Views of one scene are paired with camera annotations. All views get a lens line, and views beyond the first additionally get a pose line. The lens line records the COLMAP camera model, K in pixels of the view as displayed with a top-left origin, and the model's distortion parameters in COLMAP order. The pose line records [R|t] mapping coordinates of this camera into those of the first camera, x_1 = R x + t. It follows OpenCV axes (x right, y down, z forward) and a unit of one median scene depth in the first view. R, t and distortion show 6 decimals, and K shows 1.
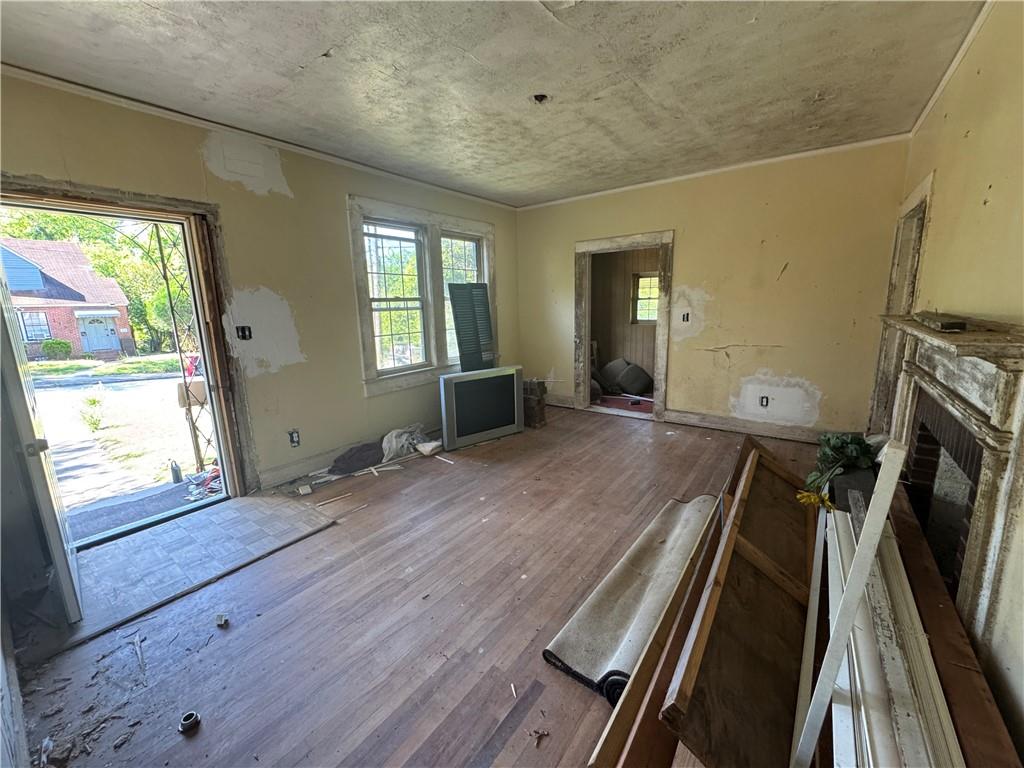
lens RADIAL K [[409.4, 0, 512.0], [0, 409.4, 384.0], [0, 0, 1]] dist [-0.001924, 0.000205]
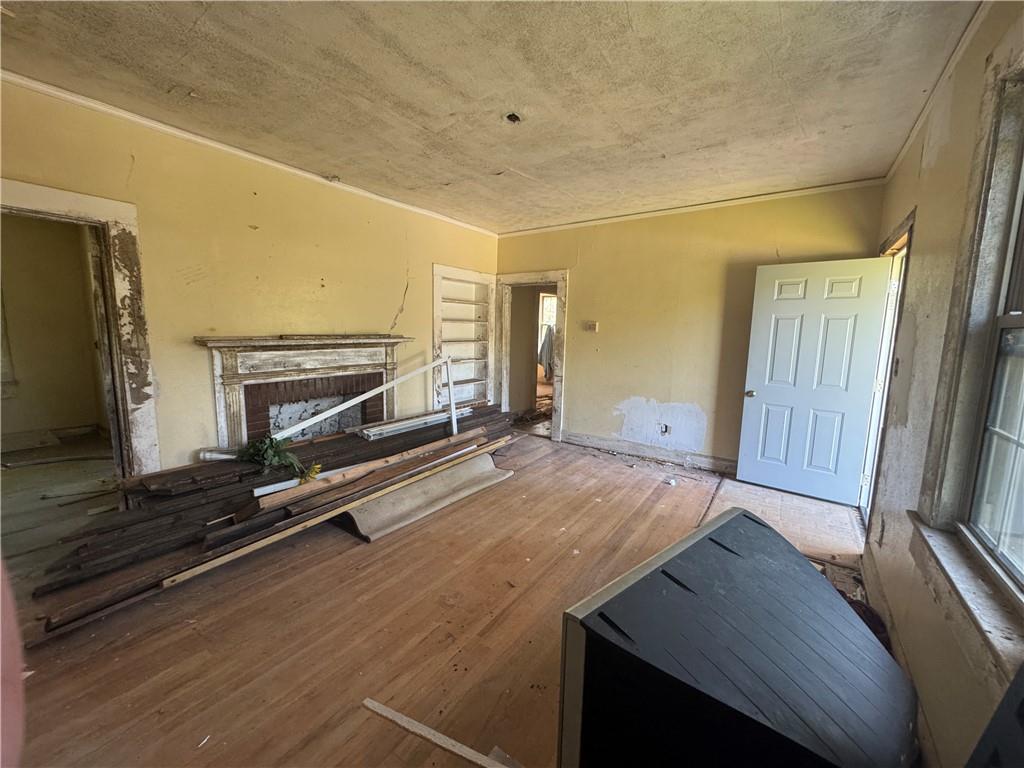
lens RADIAL K [[409.4, 0, 512.0], [0, 409.4, 384.0], [0, 0, 1]] dist [-0.001924, 0.000205]
pose [[-0.999452, 0.008923, -0.031861, 0.079027], [-0.002140, 0.943494, 0.331384, -0.308411], [0.033018, 0.331271, -0.942958, 1.516647]]
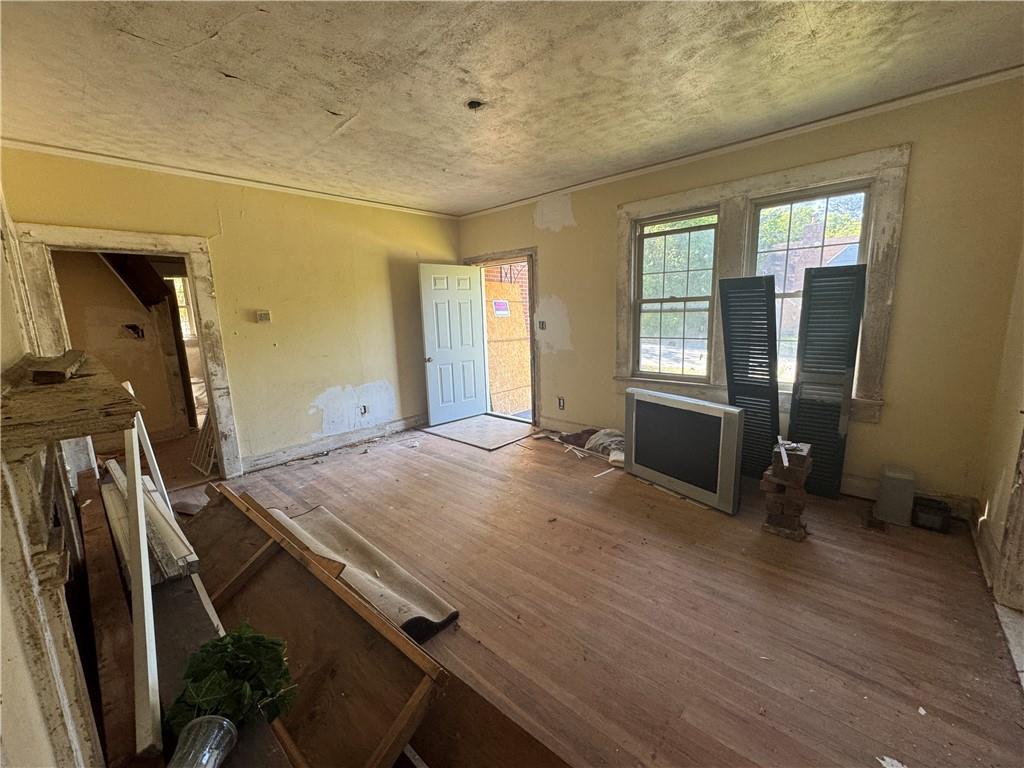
lens RADIAL K [[409.4, 0, 512.0], [0, 409.4, 384.0], [0, 0, 1]] dist [-0.001924, 0.000205]
pose [[-0.099273, 0.204029, -0.973918, 0.822489], [-0.161128, 0.962540, 0.218070, -0.205969], [0.981928, 0.178574, -0.062680, 0.910324]]
